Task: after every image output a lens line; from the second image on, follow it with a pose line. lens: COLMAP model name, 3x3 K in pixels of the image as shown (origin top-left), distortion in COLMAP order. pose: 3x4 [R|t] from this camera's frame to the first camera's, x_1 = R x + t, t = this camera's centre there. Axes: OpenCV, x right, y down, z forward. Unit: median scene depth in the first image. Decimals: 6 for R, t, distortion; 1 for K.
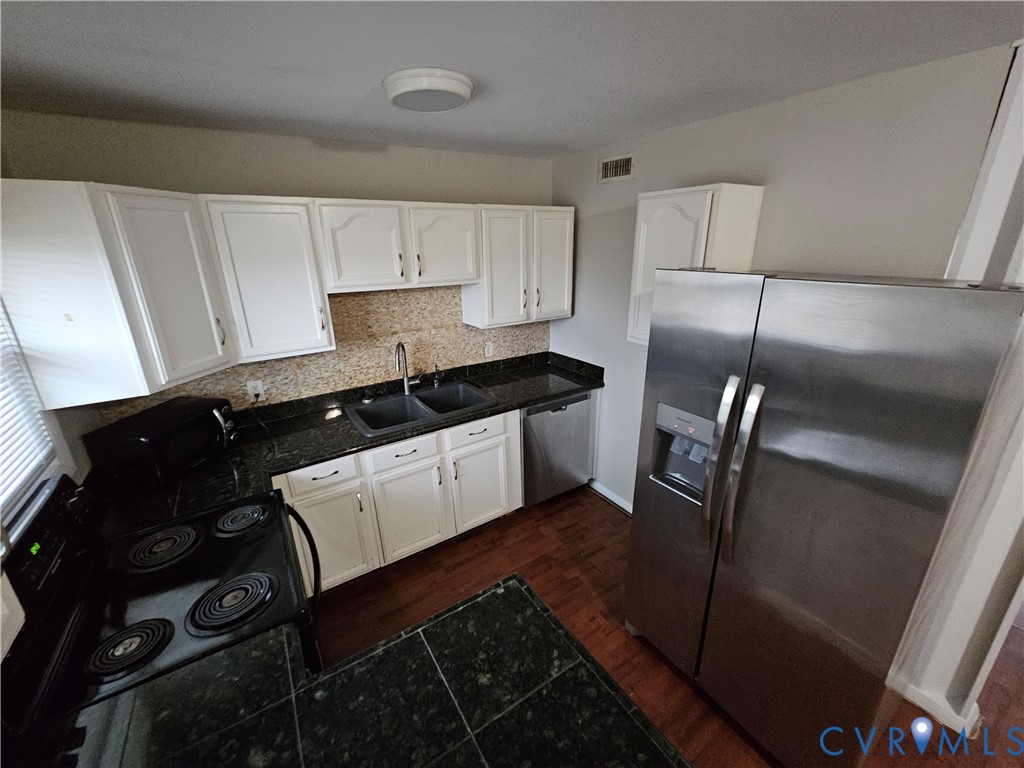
lens RADIAL K [[418.3, 0, 512.0], [0, 418.3, 384.0], [0, 0, 1]] dist [0.000112, -0.000330]
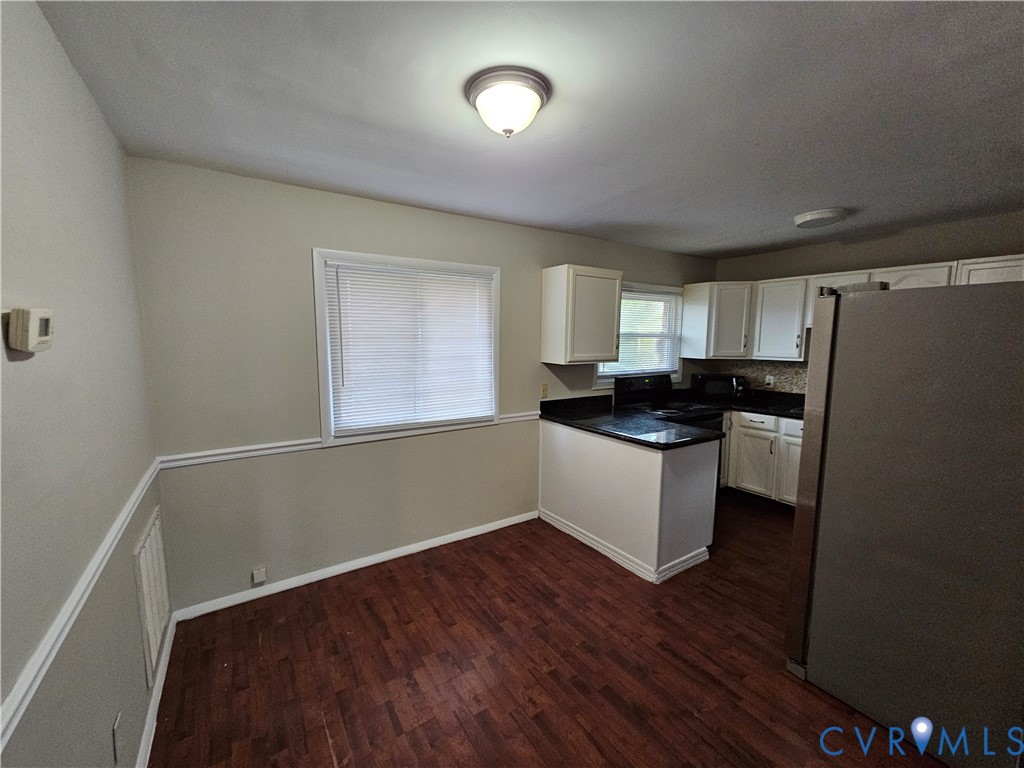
lens RADIAL K [[418.3, 0, 512.0], [0, 418.3, 384.0], [0, 0, 1]] dist [0.000112, -0.000330]
pose [[0.010236, 0.133637, -0.990977, 1.120173], [-0.324815, 0.937732, 0.123102, 0.158599], [0.945722, 0.320624, 0.053006, -0.135573]]
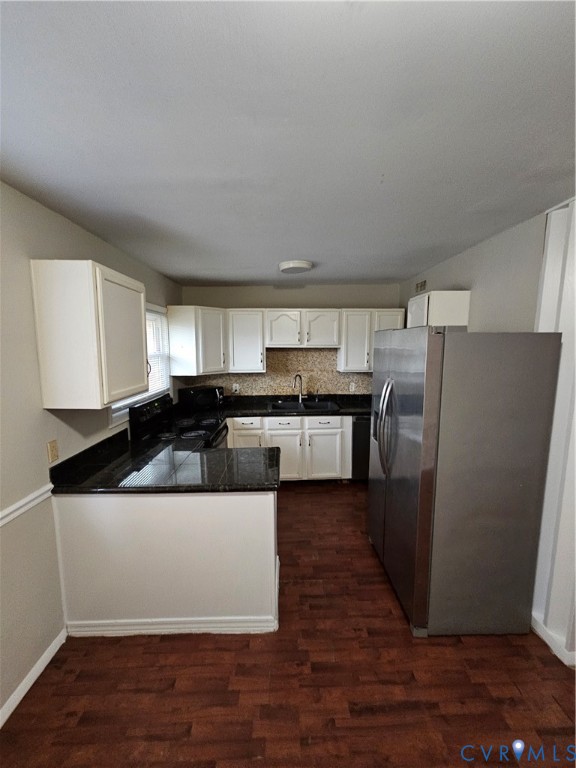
lens RADIAL K [[313.7, 0, 288.0], [0, 313.7, 384.0], [0, 0, 1]] dist [0.000112, -0.000330]
pose [[0.849374, 0.082119, -0.521363, 0.511241], [-0.181980, 0.972812, -0.143246, 0.180727], [0.495426, 0.216547, 0.841226, -0.306415]]
